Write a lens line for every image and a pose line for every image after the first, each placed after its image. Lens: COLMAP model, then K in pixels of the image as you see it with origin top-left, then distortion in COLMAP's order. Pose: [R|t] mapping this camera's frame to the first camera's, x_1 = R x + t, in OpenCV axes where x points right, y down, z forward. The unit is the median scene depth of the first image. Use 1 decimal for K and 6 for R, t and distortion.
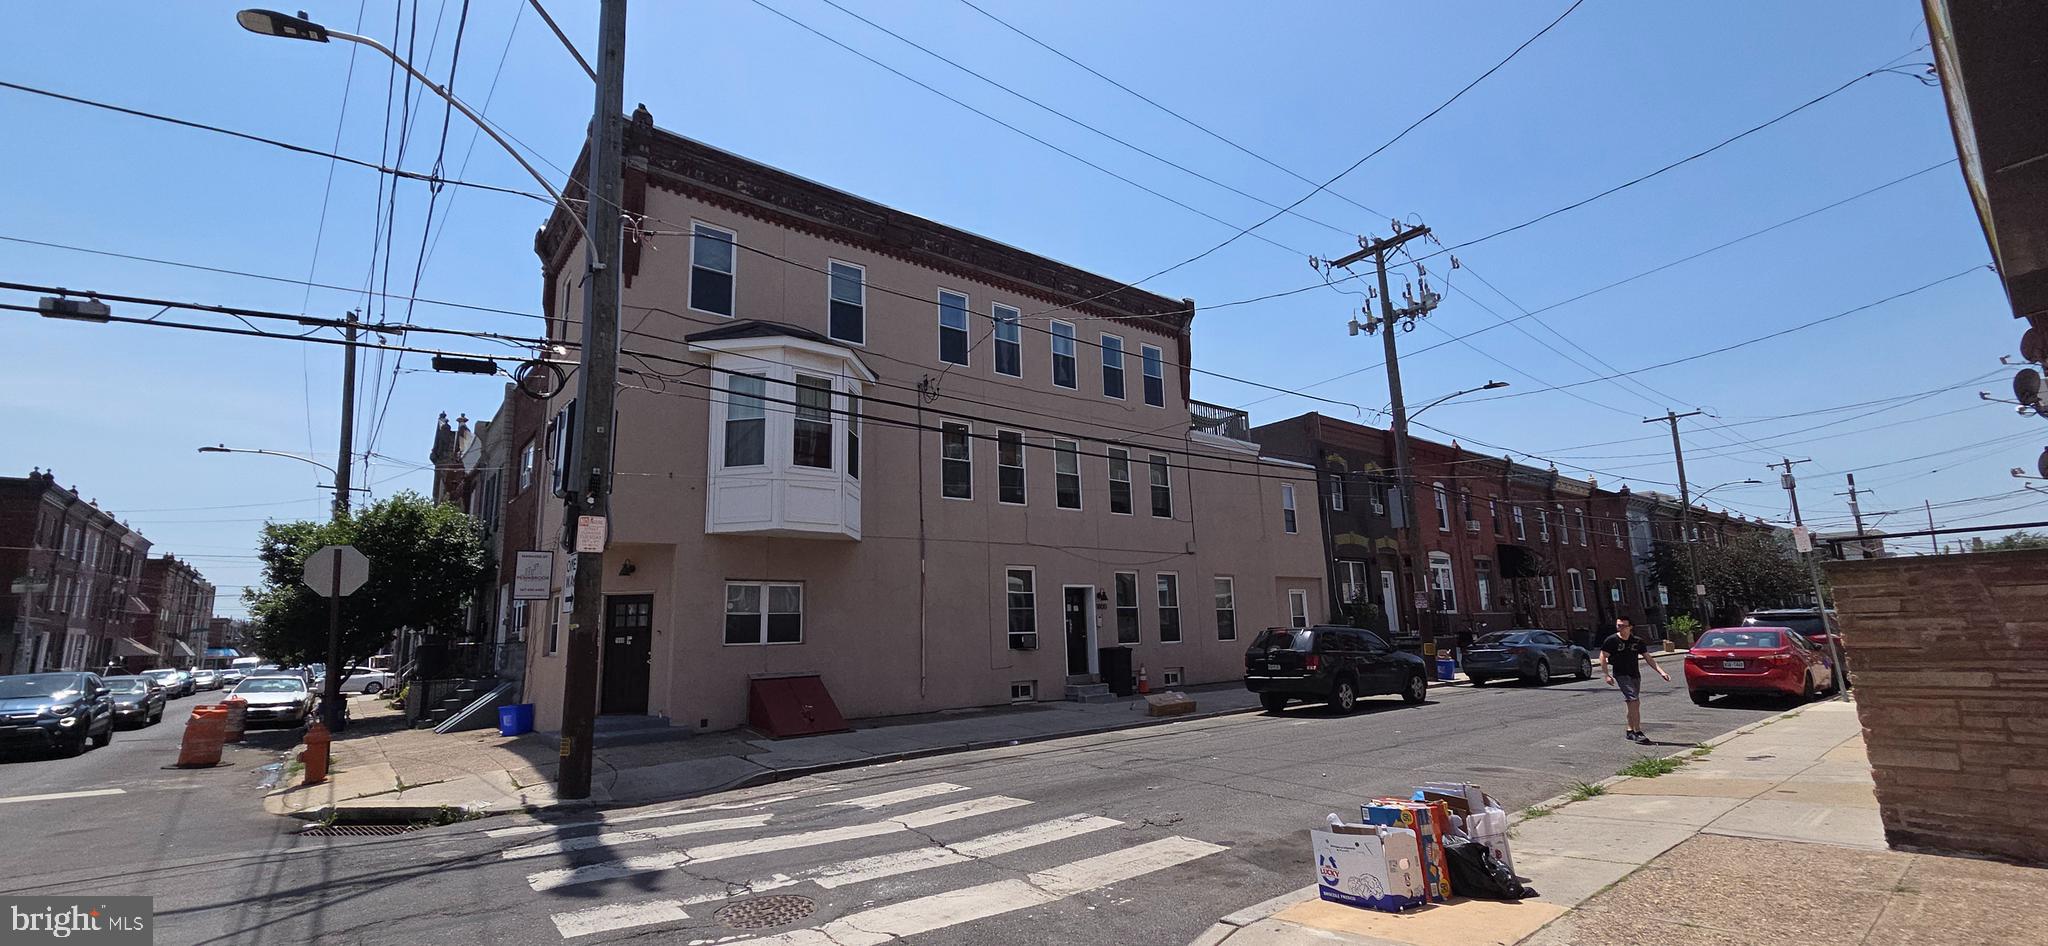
lens RADIAL K [[836.2, 0, 1013.5], [0, 836.2, 480.2], [0, 0, 1]] dist [0.010506, -0.003367]
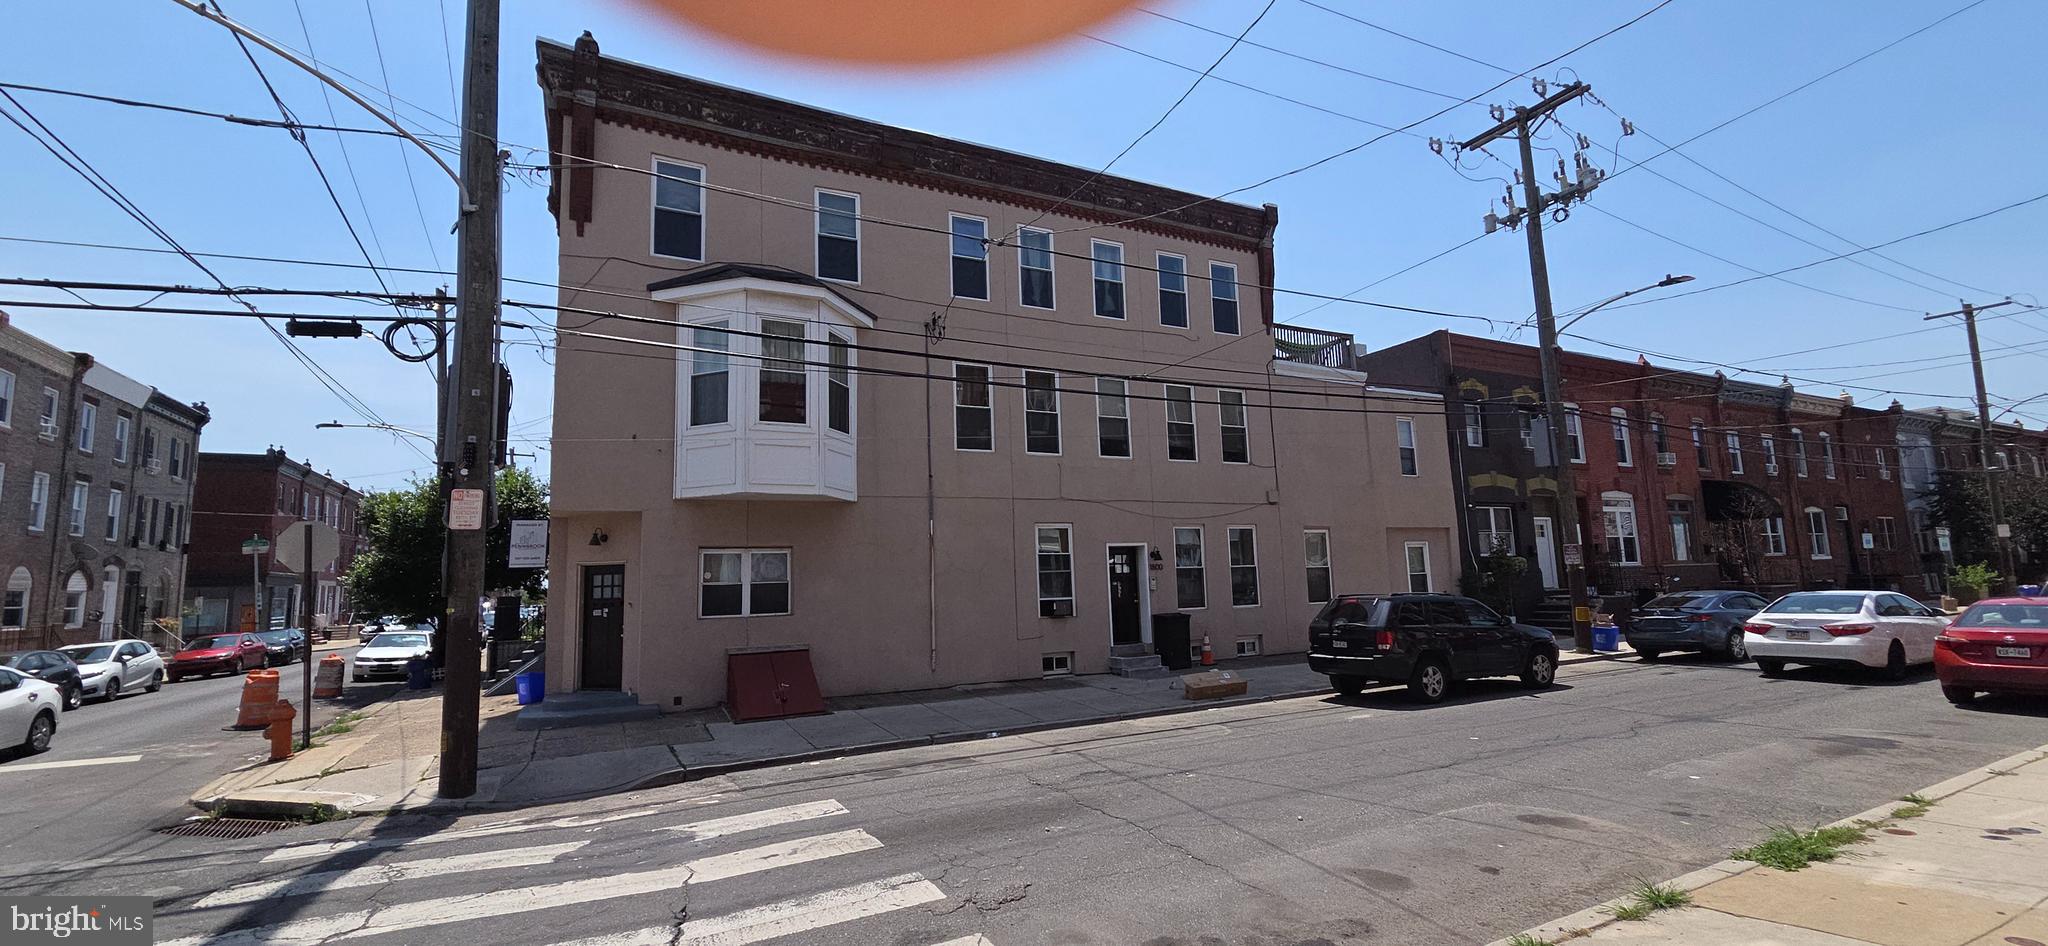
lens RADIAL K [[836.2, 0, 1013.5], [0, 836.2, 480.2], [0, 0, 1]] dist [0.010506, -0.003367]
pose [[0.981060, -0.025316, -0.192042, 0.130270], [0.037891, 0.997351, 0.062094, -0.000302], [0.189961, -0.068194, 0.979420, 0.119113]]
